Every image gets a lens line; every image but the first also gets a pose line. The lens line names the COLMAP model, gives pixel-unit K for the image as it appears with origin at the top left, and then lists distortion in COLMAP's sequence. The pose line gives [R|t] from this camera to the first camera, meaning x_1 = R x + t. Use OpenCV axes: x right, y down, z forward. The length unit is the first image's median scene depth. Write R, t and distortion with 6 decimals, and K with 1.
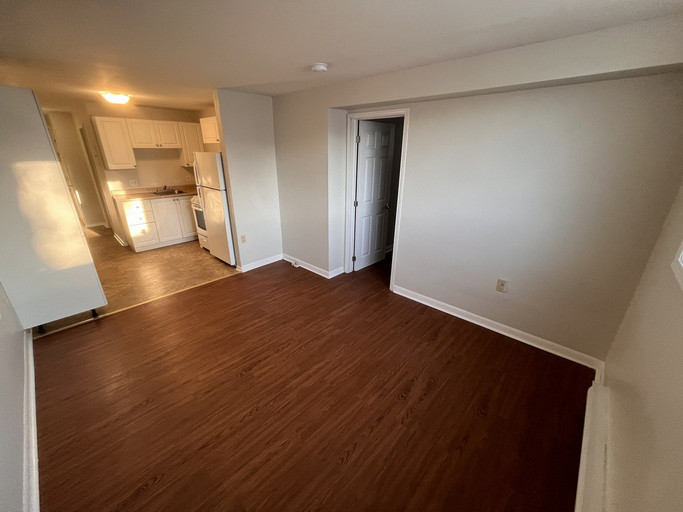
lens RADIAL K [[275.8, 0, 340.9], [0, 275.8, 258.3], [0, 0, 1]] dist [0.000344, 0.000014]
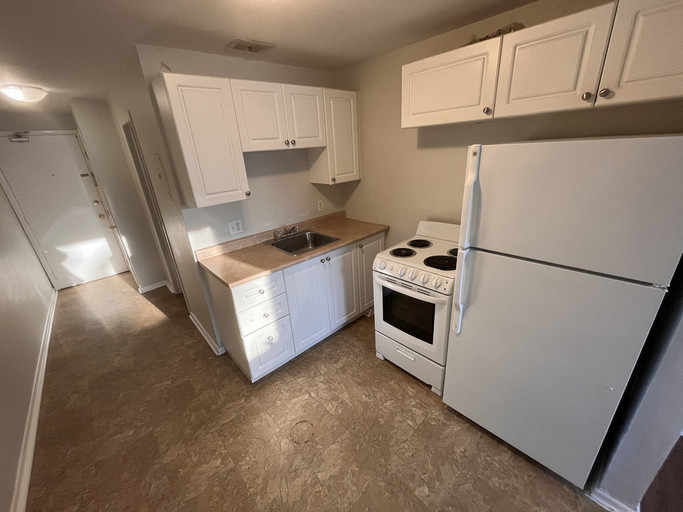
lens RADIAL K [[275.8, 0, 340.9], [0, 275.8, 254.0], [0, 0, 1]] dist [0.000344, 0.000014]
pose [[0.994105, -0.050332, -0.096034, -0.548205], [0.050522, 0.998723, -0.000450, -0.227025], [0.095934, -0.004405, 0.995378, 0.569262]]
